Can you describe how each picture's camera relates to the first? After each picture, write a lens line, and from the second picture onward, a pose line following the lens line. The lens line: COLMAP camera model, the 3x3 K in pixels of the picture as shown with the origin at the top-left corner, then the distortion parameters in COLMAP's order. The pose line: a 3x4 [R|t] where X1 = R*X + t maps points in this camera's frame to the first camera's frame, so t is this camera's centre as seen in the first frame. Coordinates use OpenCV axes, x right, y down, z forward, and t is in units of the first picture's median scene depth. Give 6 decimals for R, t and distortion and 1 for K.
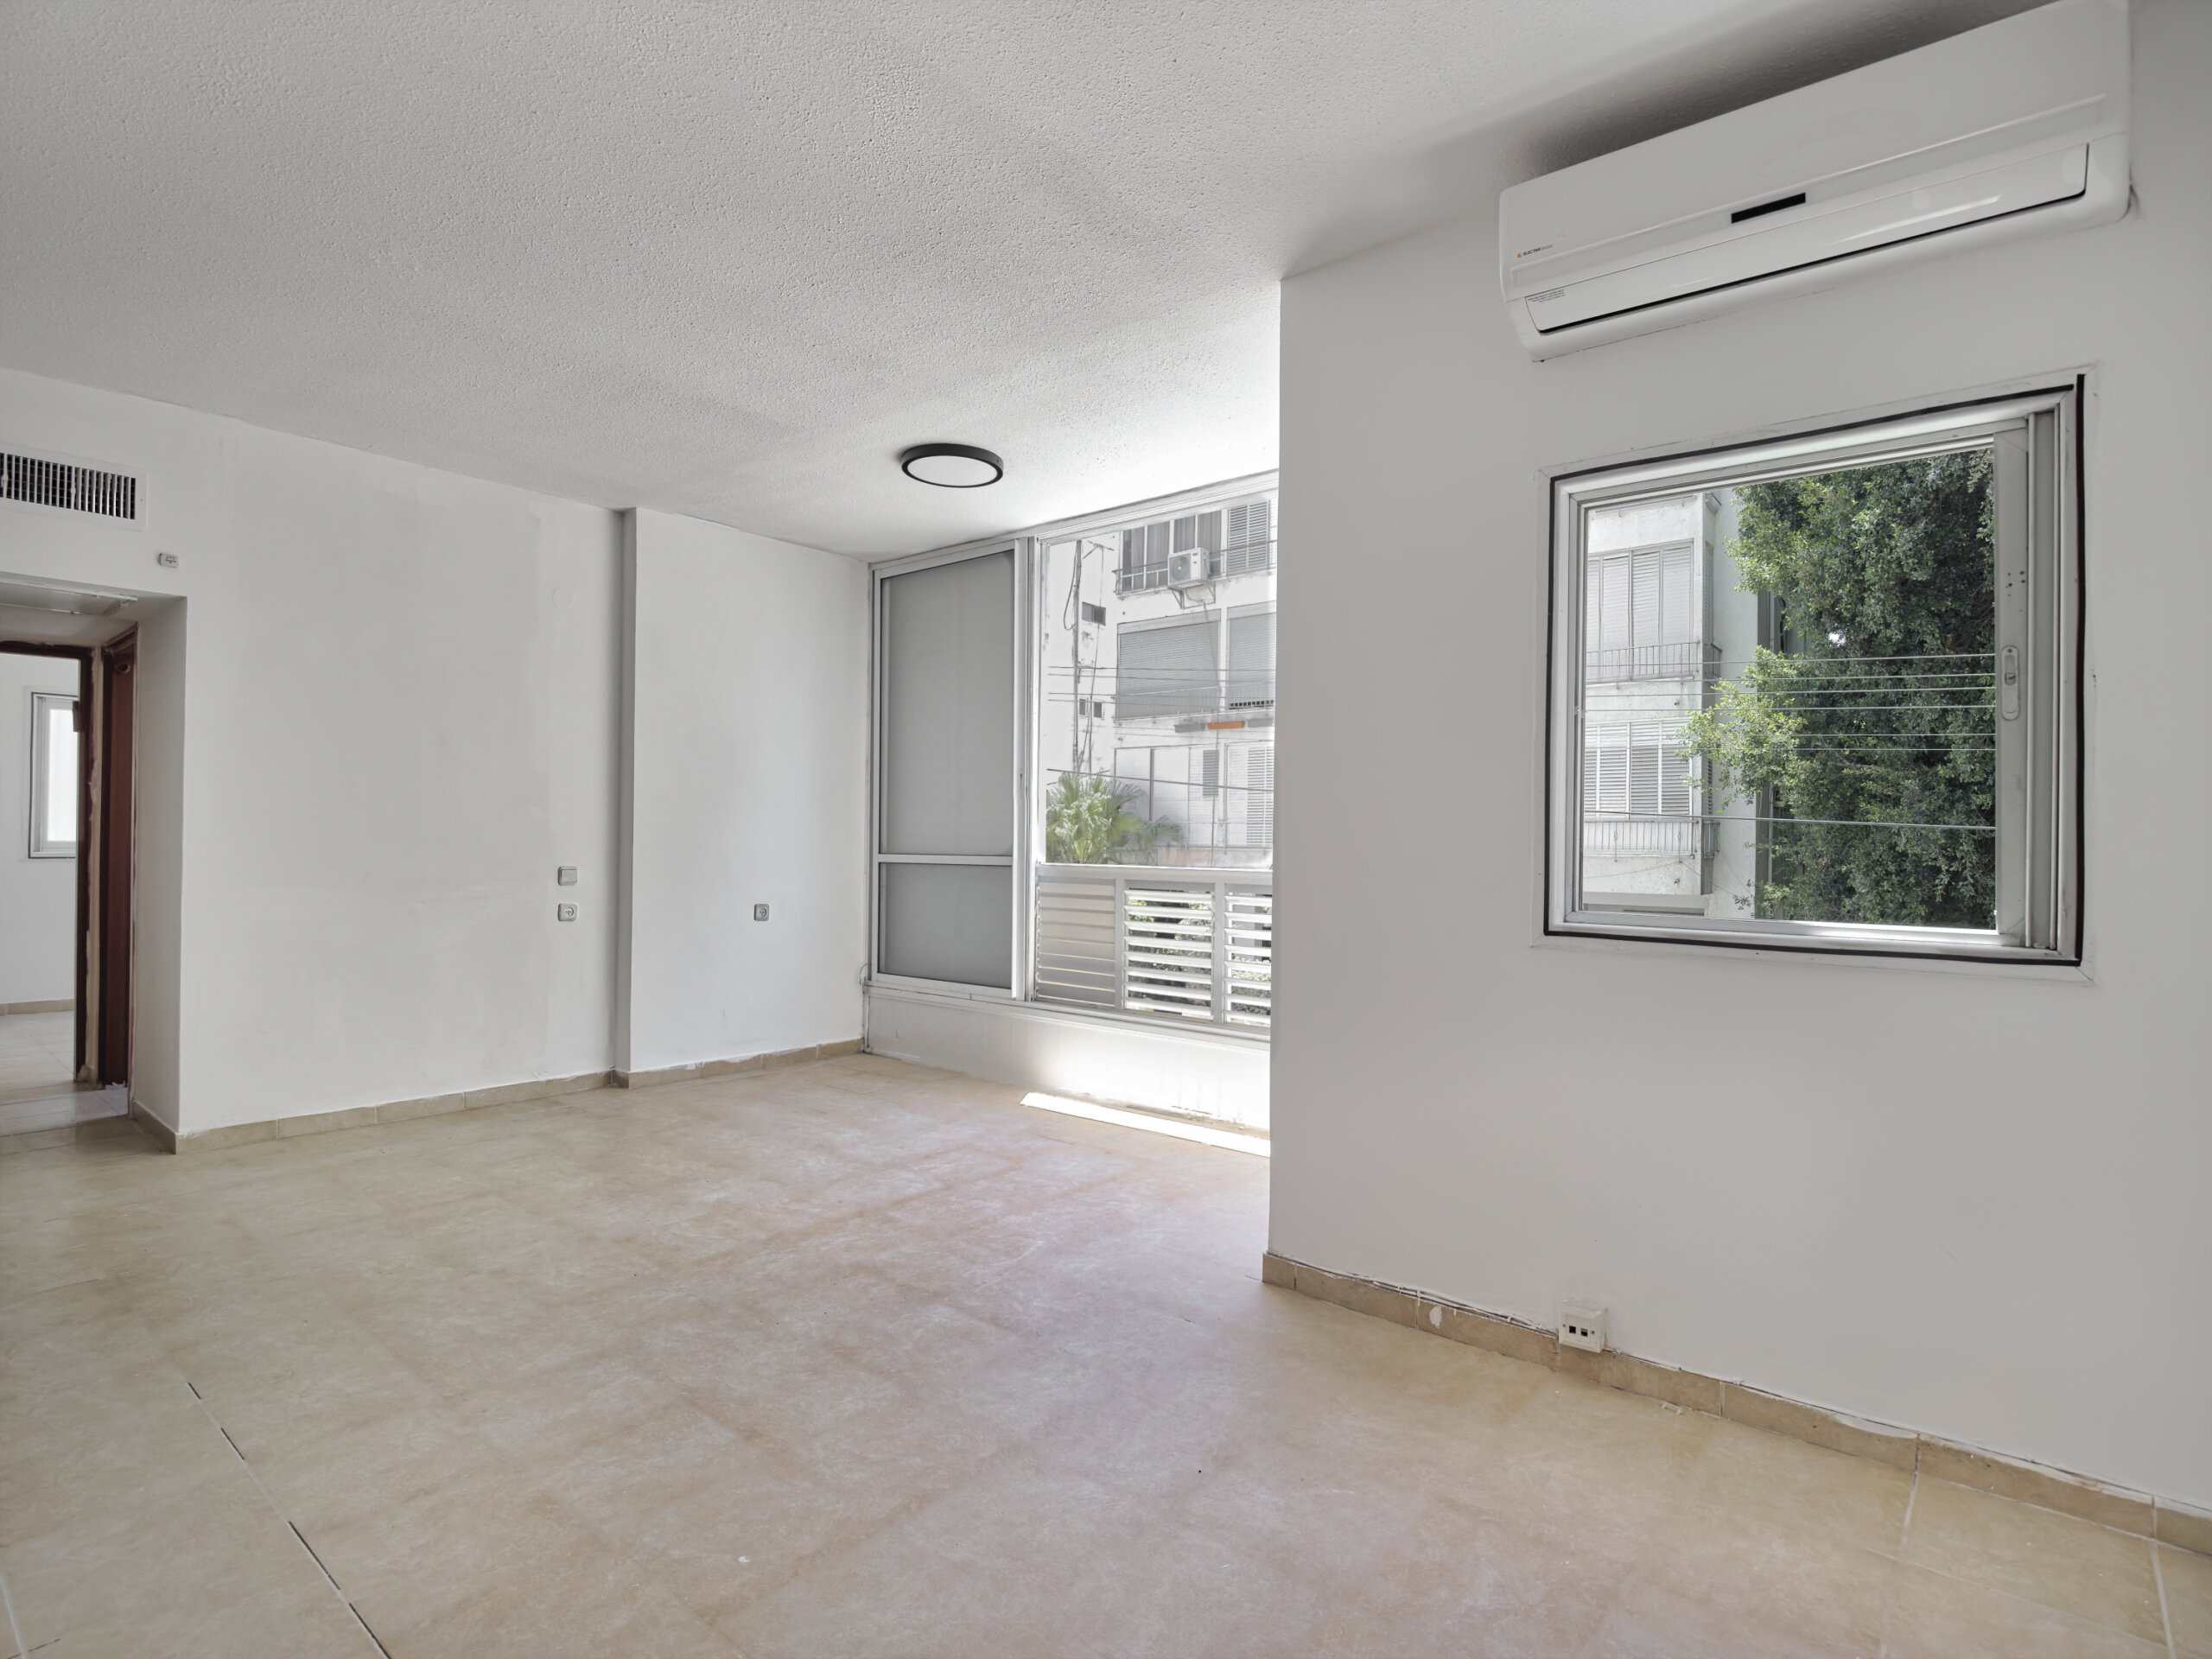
lens RADIAL K [[1133.7, 0, 1117.6], [0, 1133.7, 839.3], [0, 0, 1]] dist [-0.002558, -0.020989]
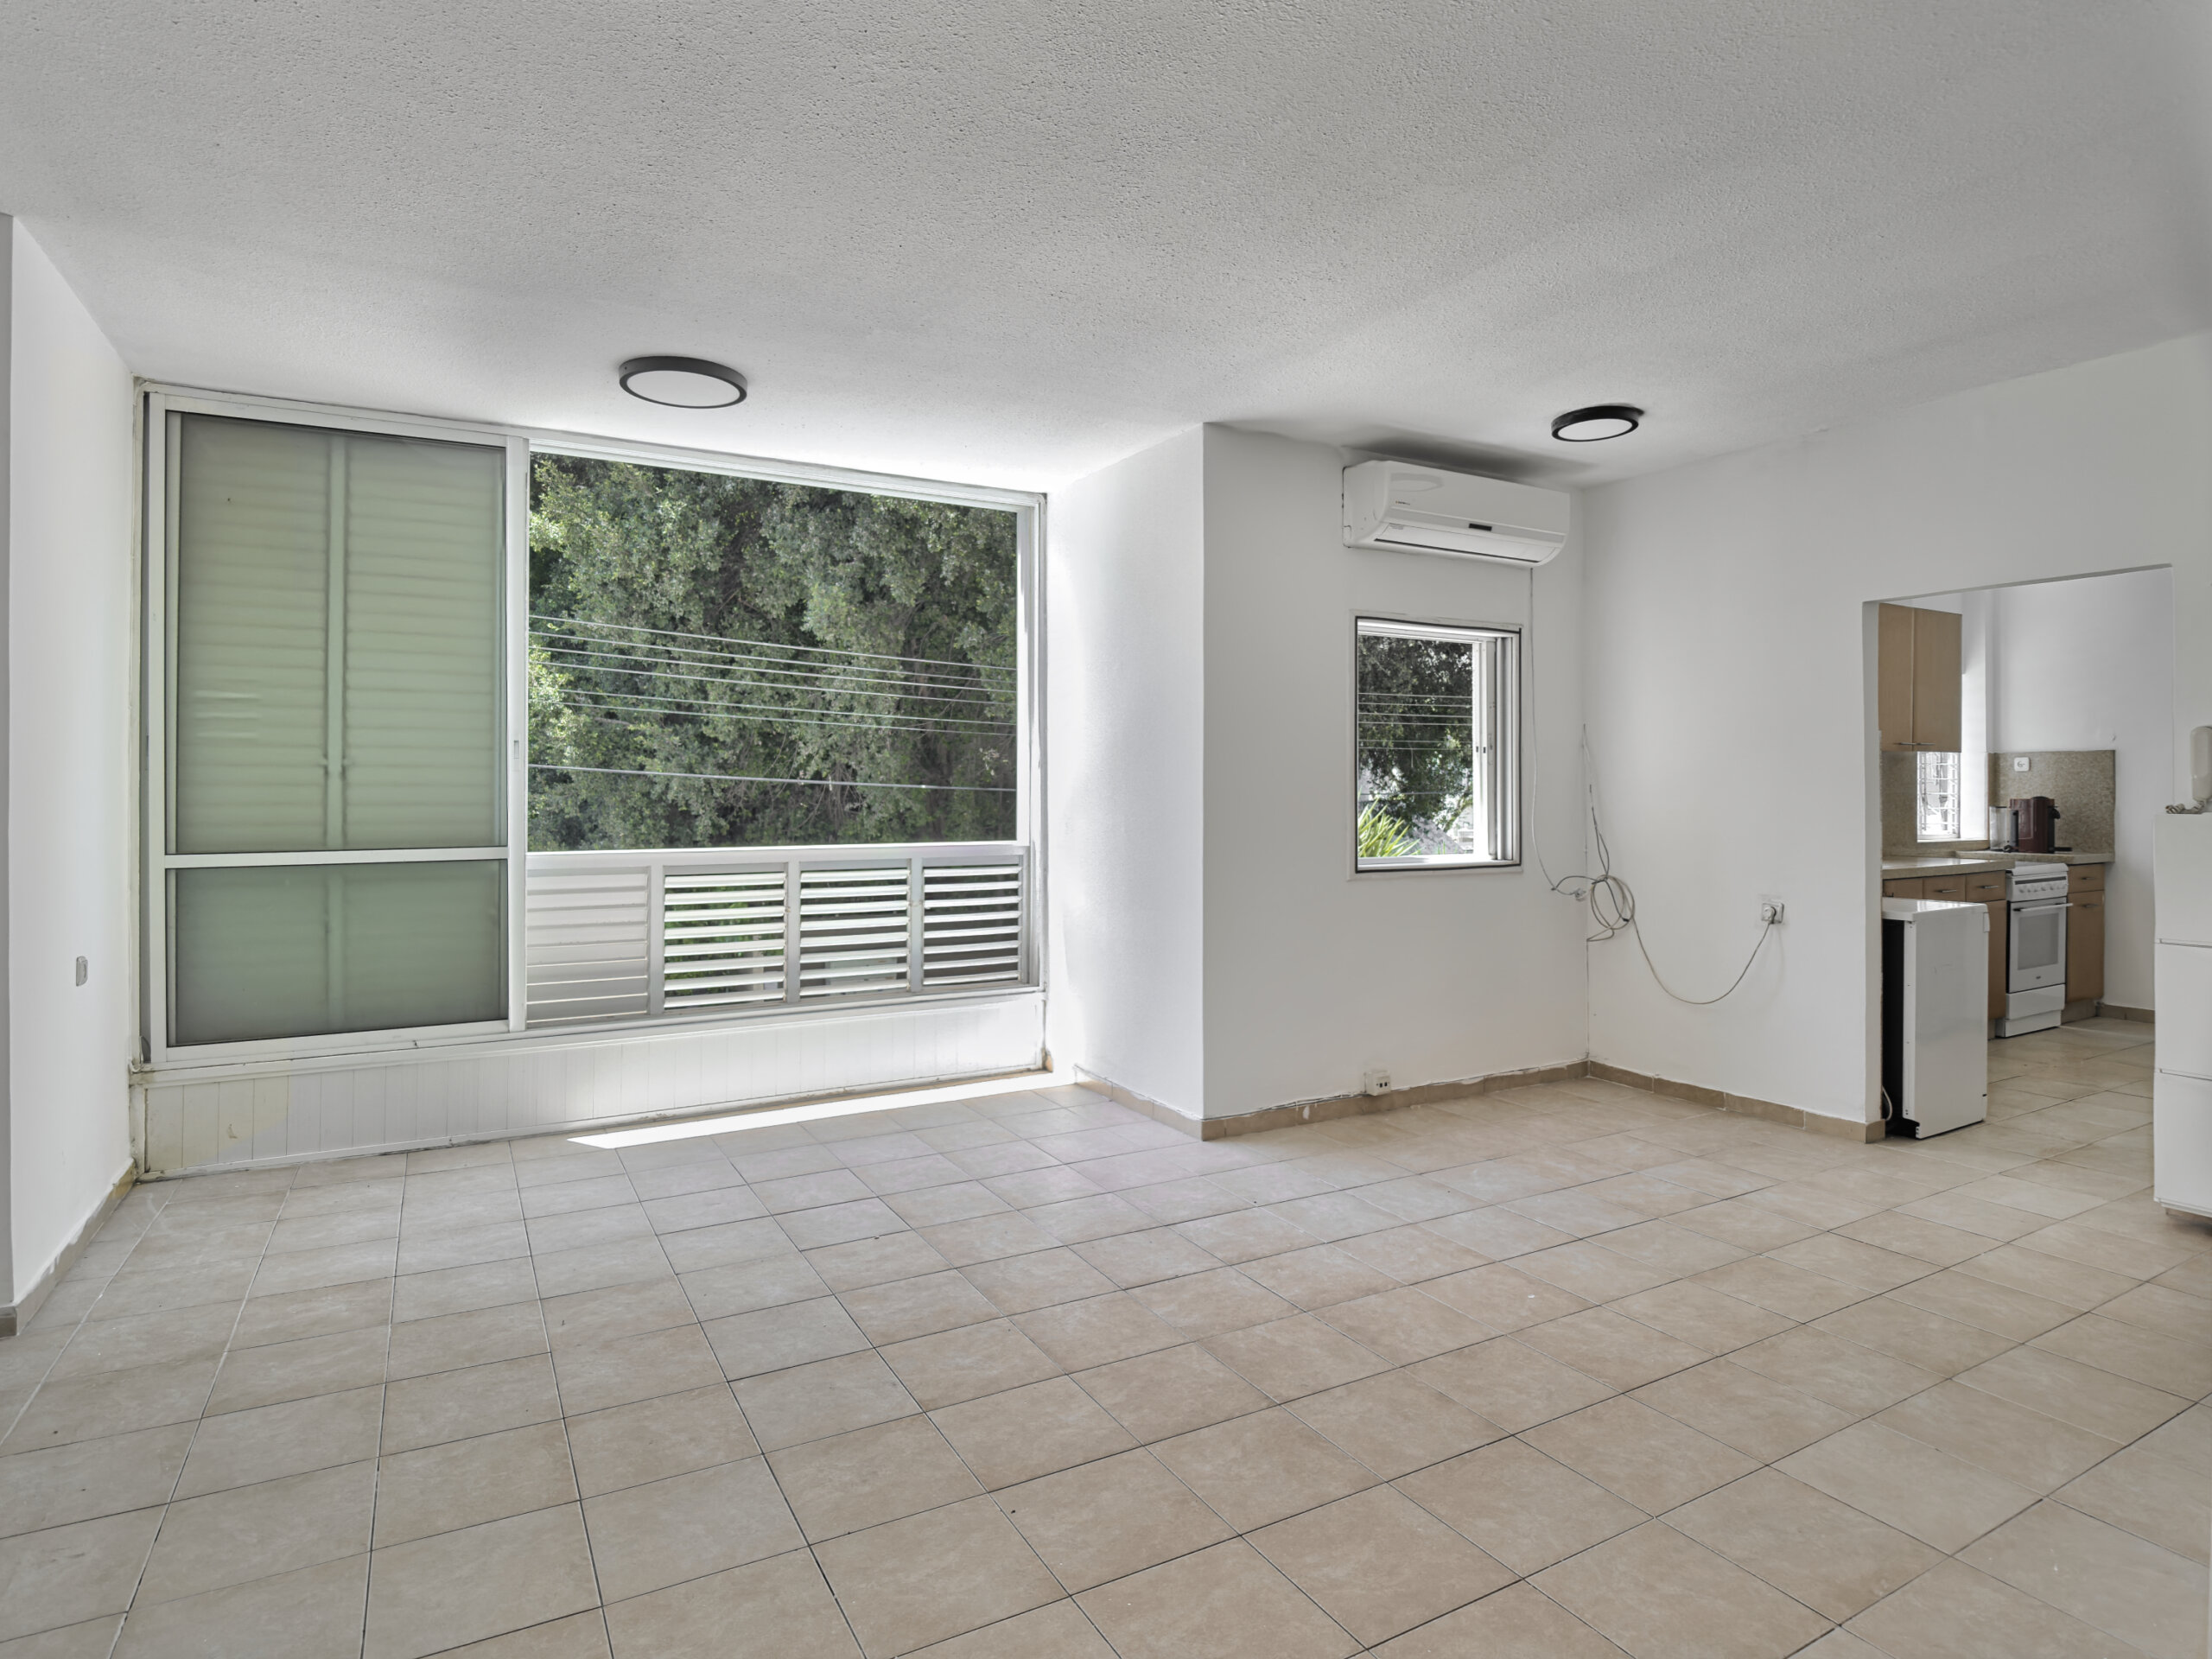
lens RADIAL K [[1208.2, 0, 1115.8], [0, 1208.2, 786.0], [0, 0, 1]] dist [0.023779, -0.053415]
pose [[0.359464, -0.011238, 0.933091, -0.753521], [0.003158, 0.999936, 0.010826, -0.036549], [-0.933154, -0.000945, 0.359477, 0.329697]]
